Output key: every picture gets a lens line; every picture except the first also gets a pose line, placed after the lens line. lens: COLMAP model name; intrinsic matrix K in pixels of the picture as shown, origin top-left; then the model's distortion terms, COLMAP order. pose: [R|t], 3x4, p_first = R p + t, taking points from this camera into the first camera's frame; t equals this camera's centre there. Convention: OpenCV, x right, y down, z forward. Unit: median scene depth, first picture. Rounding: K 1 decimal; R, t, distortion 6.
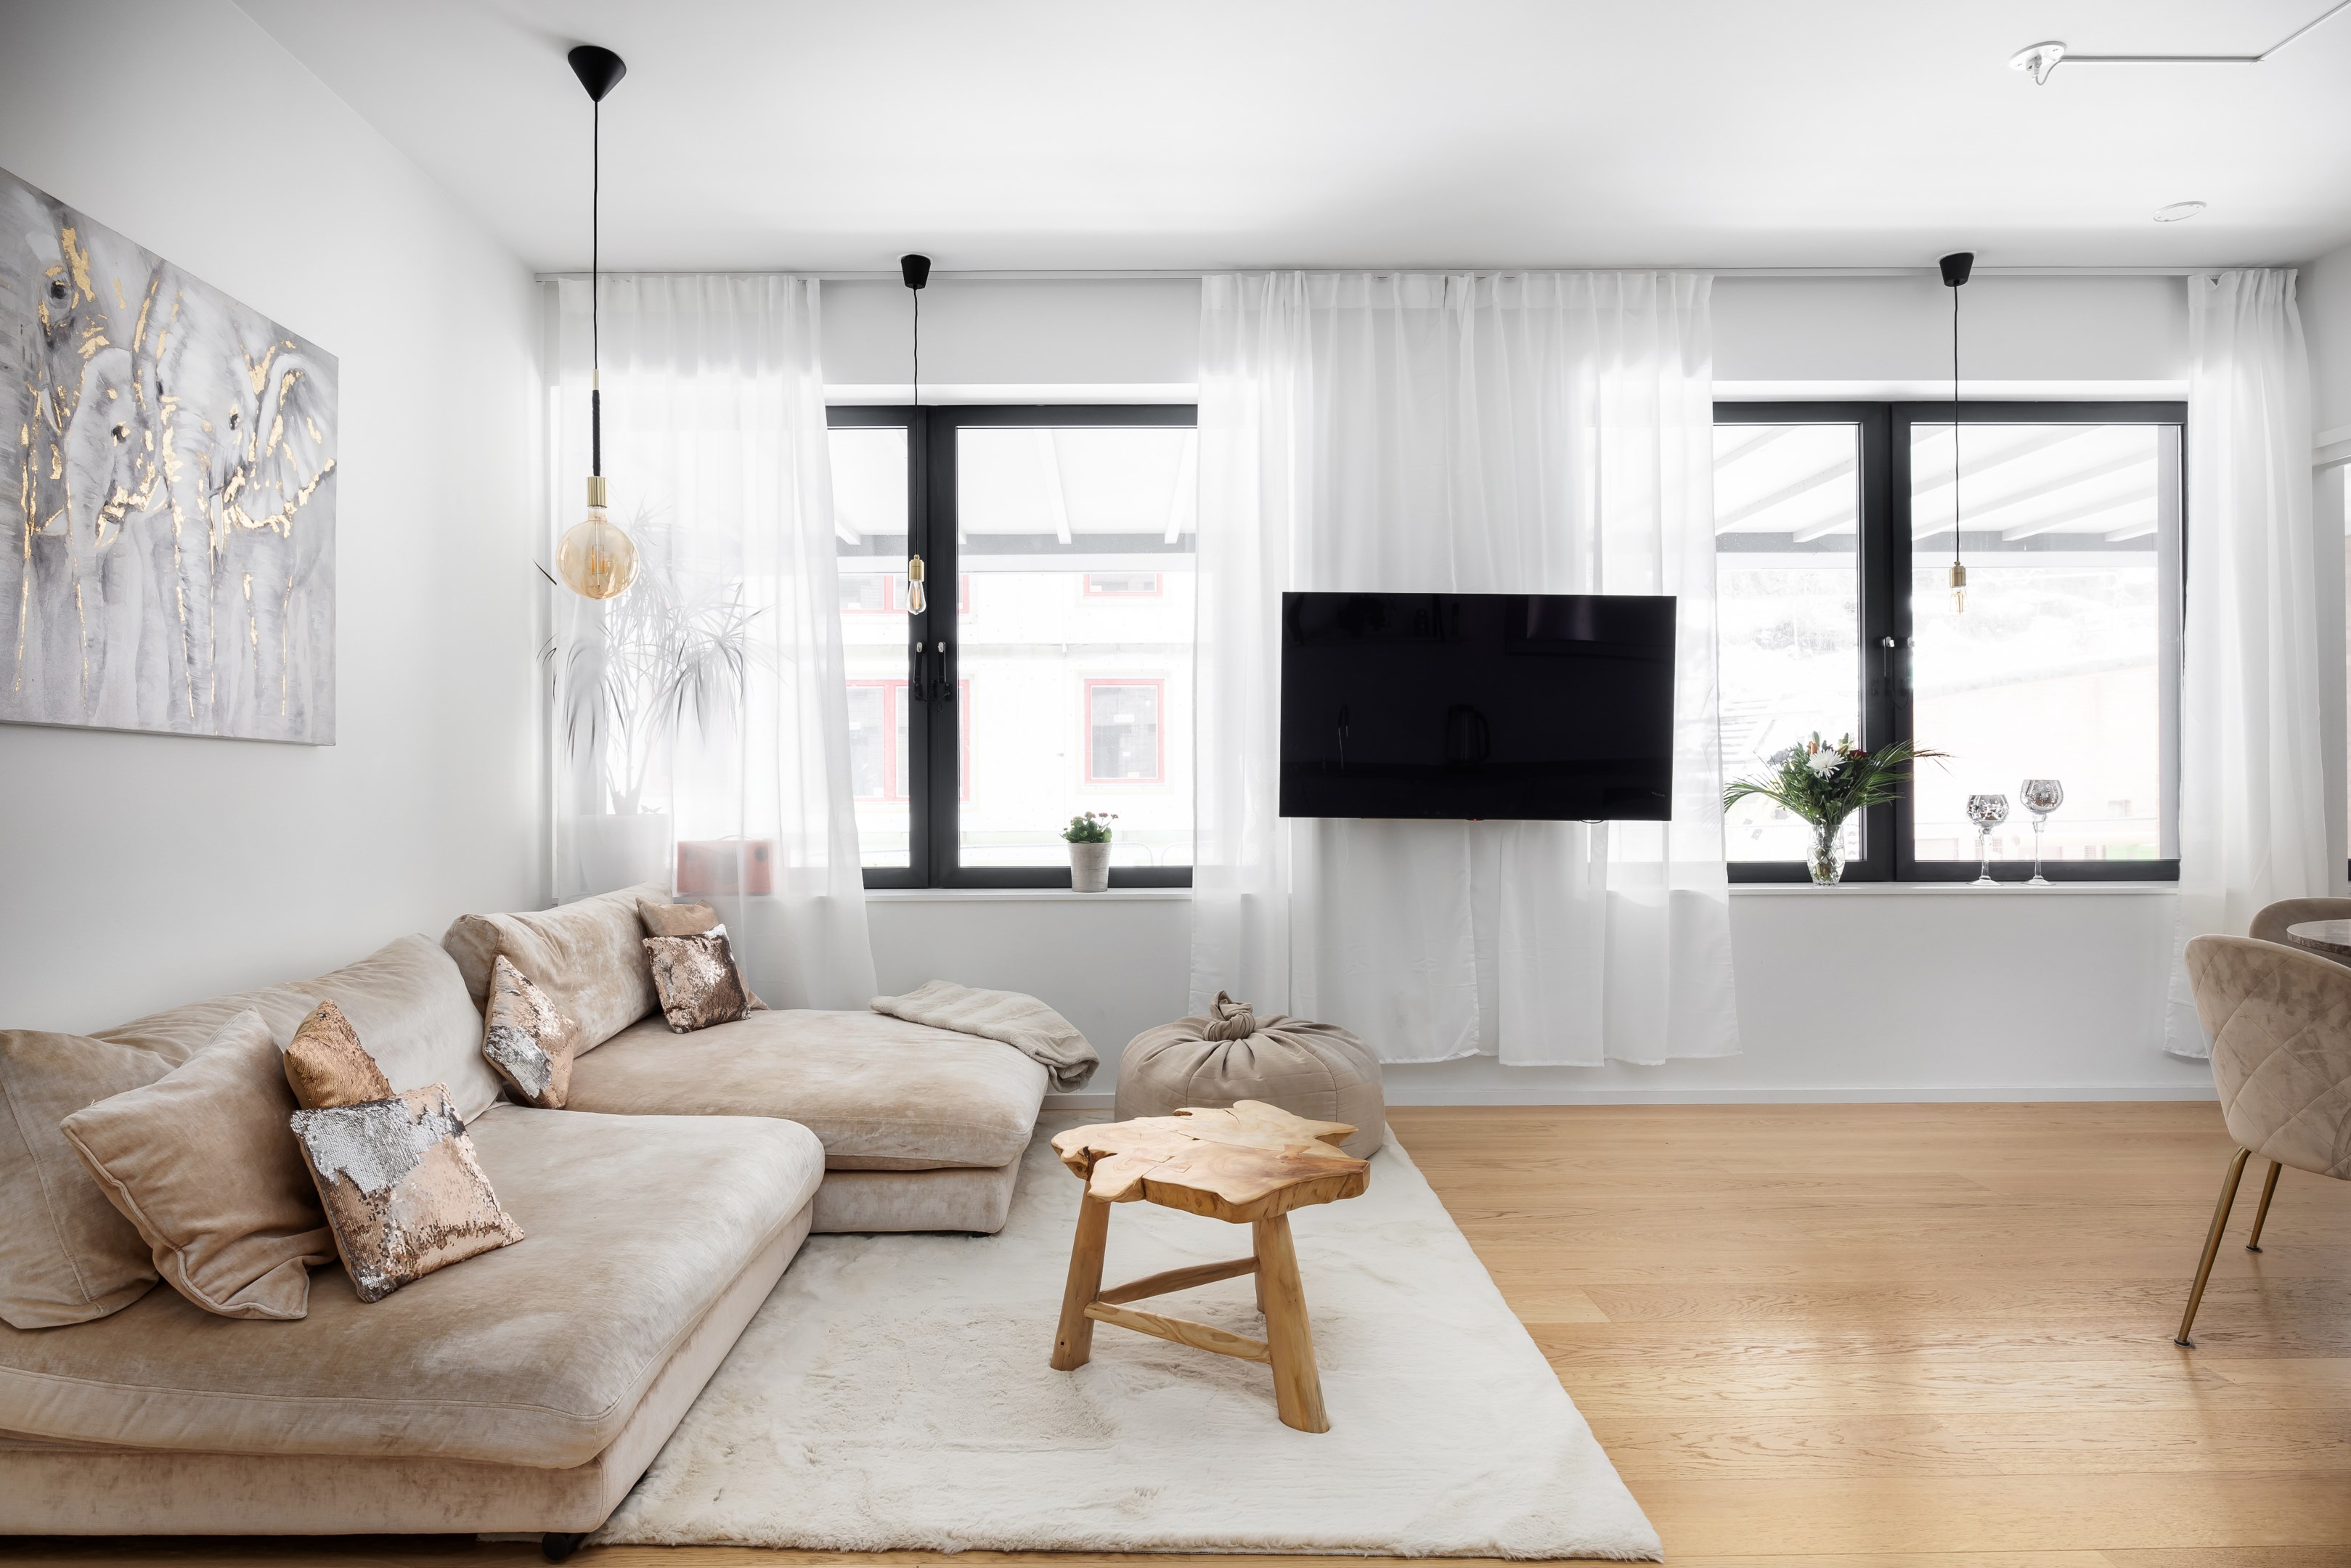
lens RADIAL K [[1305.8, 0, 1109.5], [0, 1305.8, 790.2], [0, 0, 1]] dist [0.002457, -0.002085]
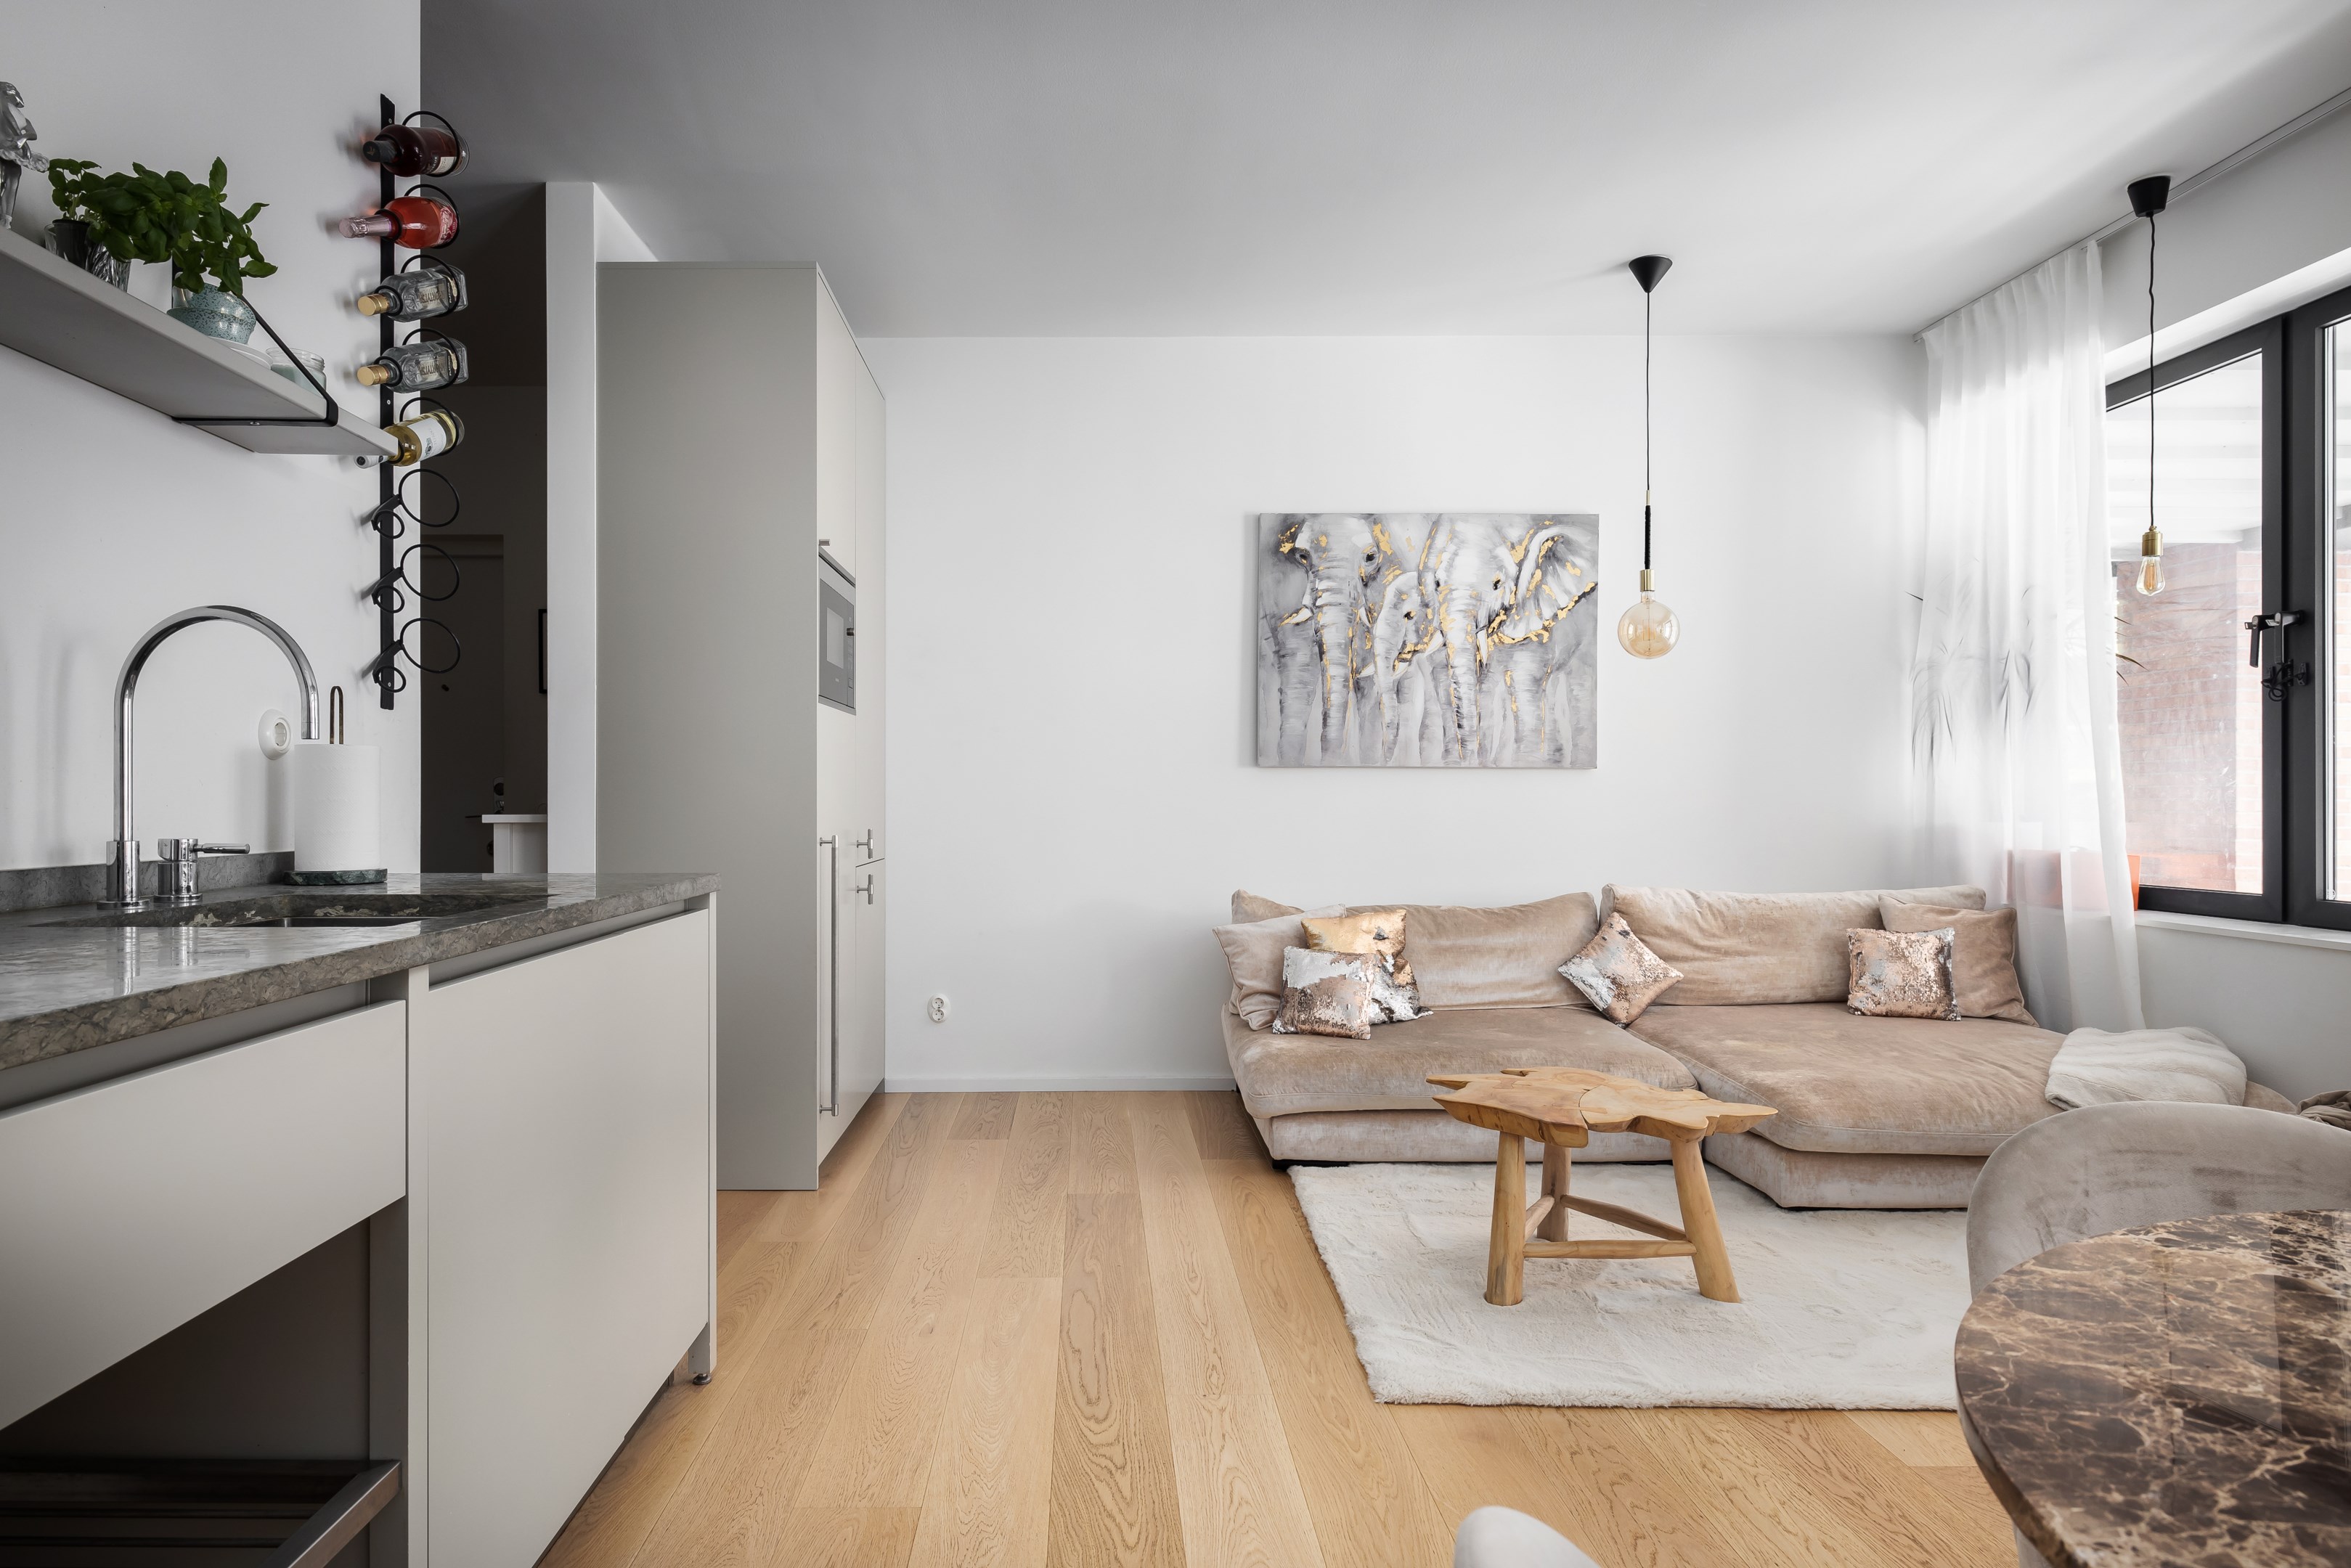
lens RADIAL K [[1376.6, 0, 1094.0], [0, 1376.6, 794.7], [0, 0, 1]] dist [0.007334, -0.004356]
pose [[0.002903, 0.003145, -0.999991, 0.817879], [0.000599, 0.999995, 0.003147, -0.007077], [0.999996, -0.000608, 0.002901, 0.326165]]
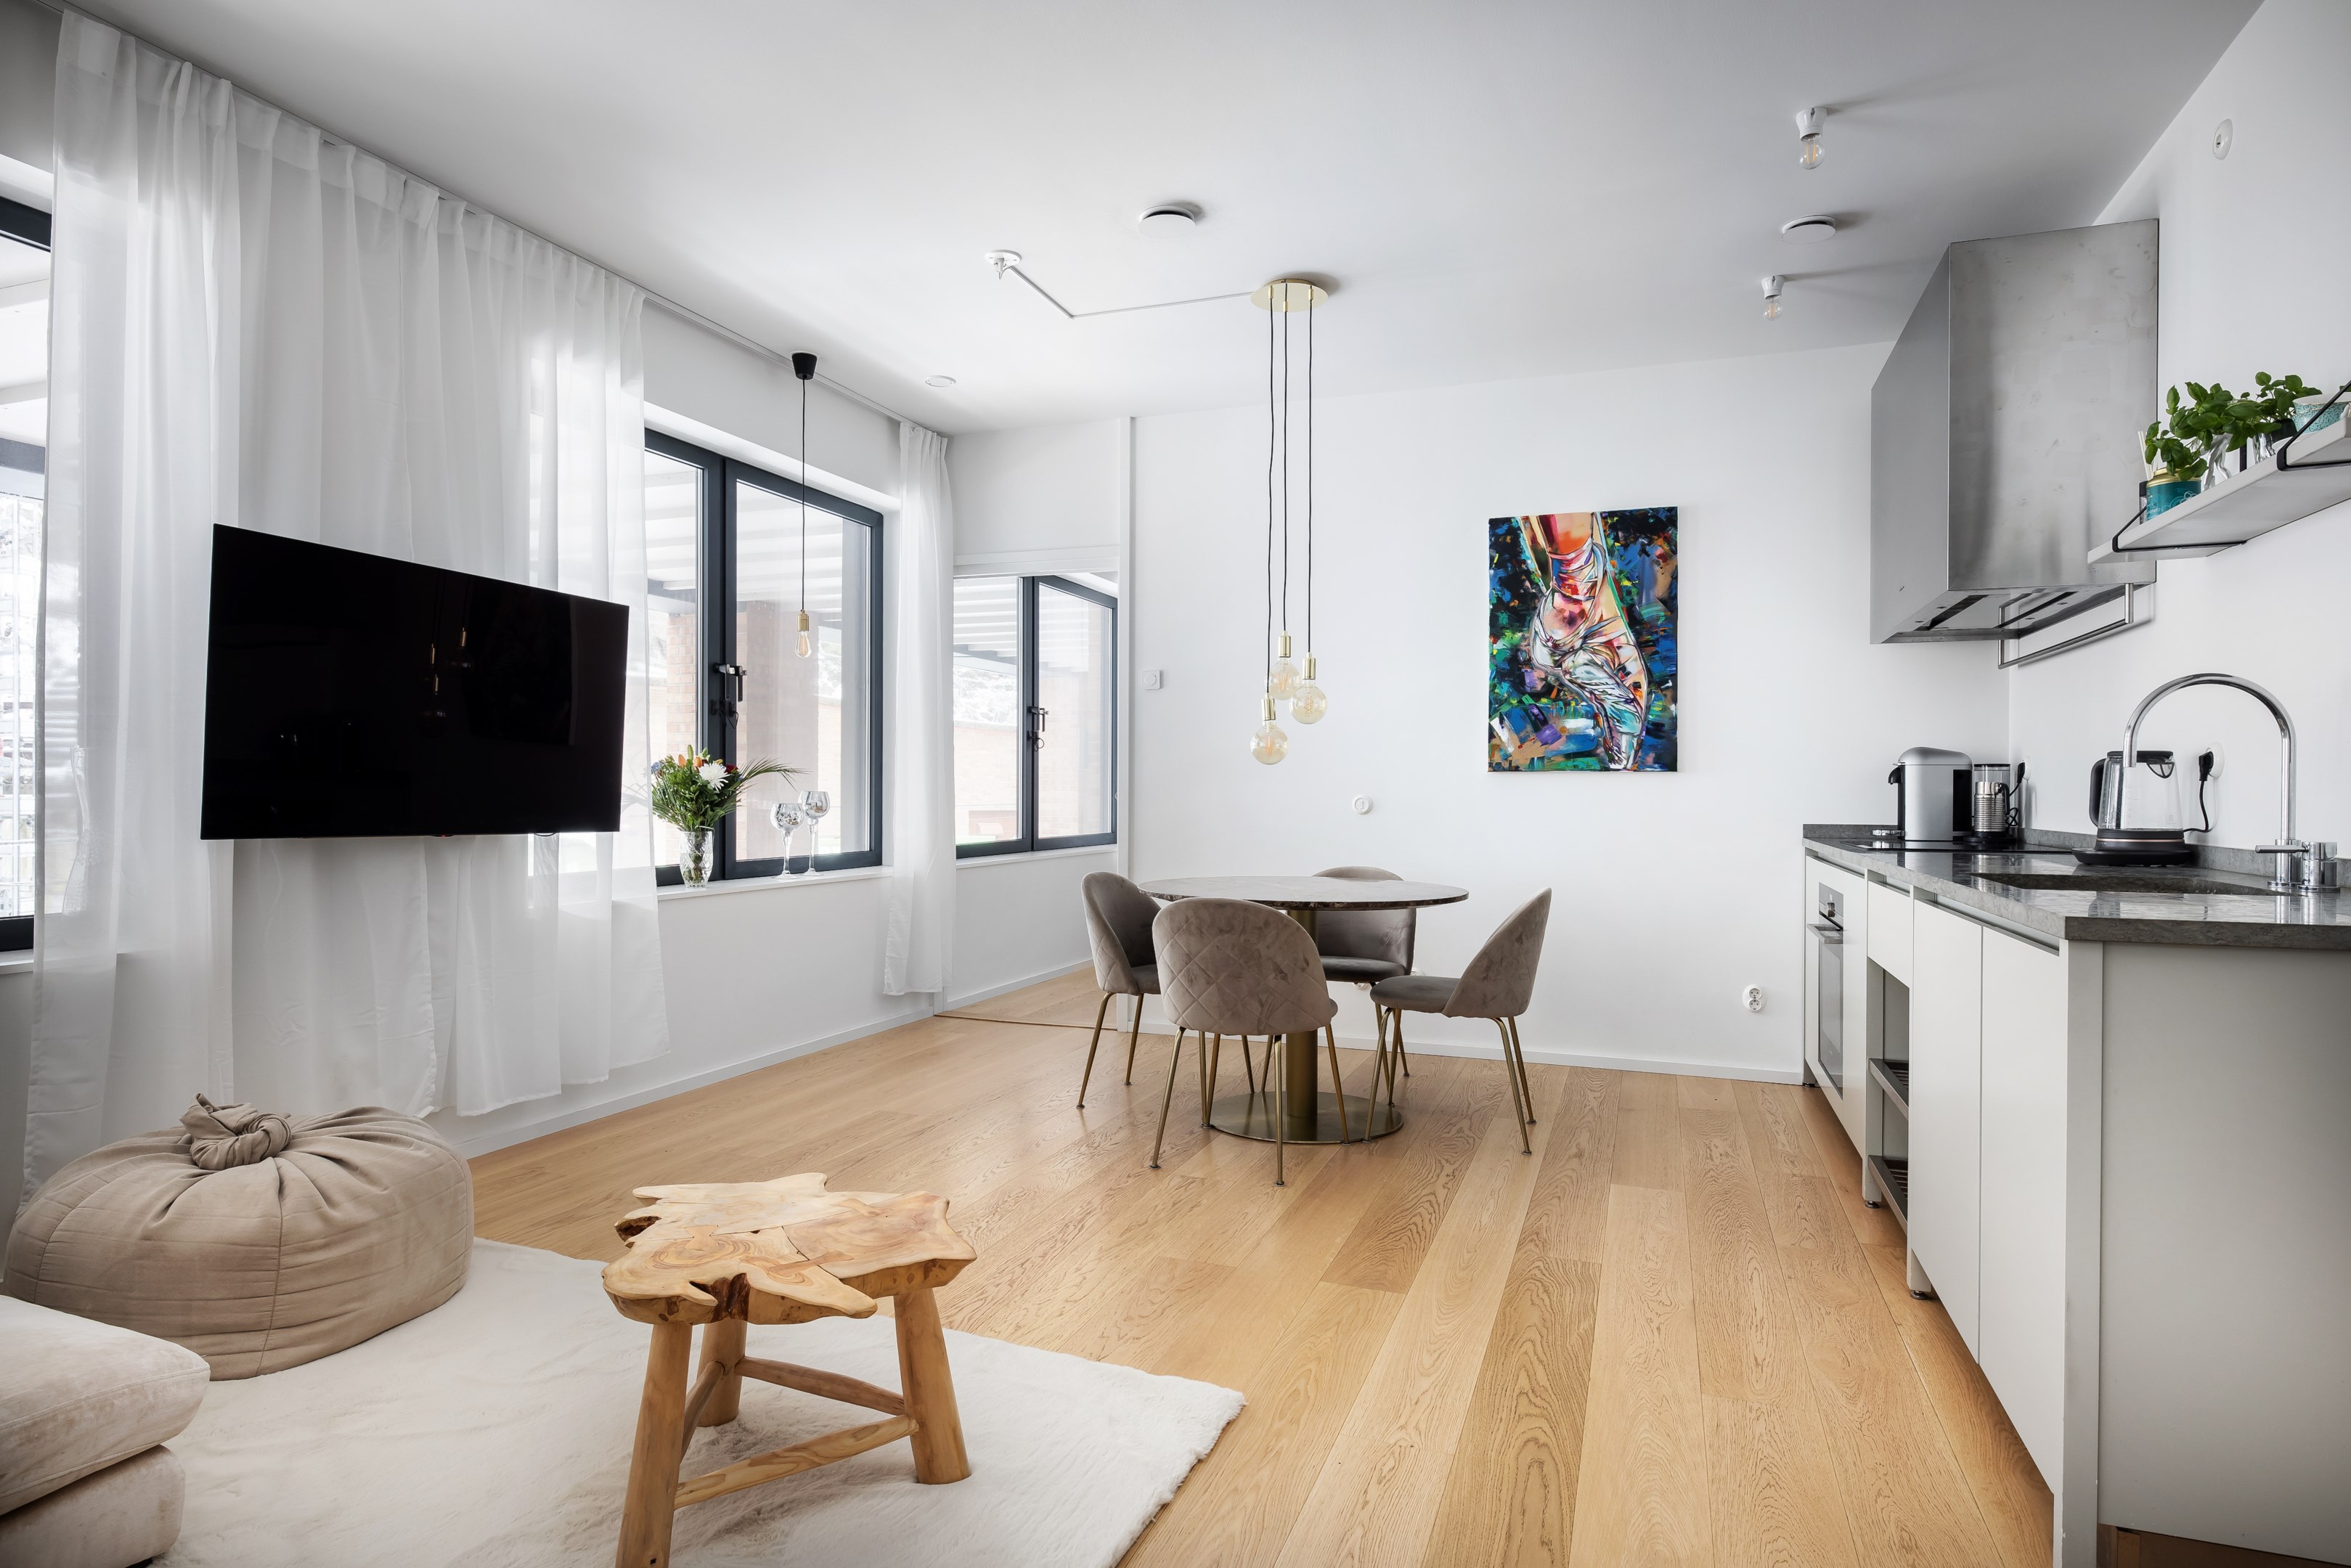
lens RADIAL K [[1305.8, 0, 1163.7], [0, 1305.8, 795.3], [0, 0, 1]] dist [0.002457, -0.002085]
pose [[0.354194, 0.001529, 0.935171, -0.377349], [-0.006278, 0.999980, 0.000743, -0.007851], [-0.935151, -0.006134, 0.354197, 0.281265]]
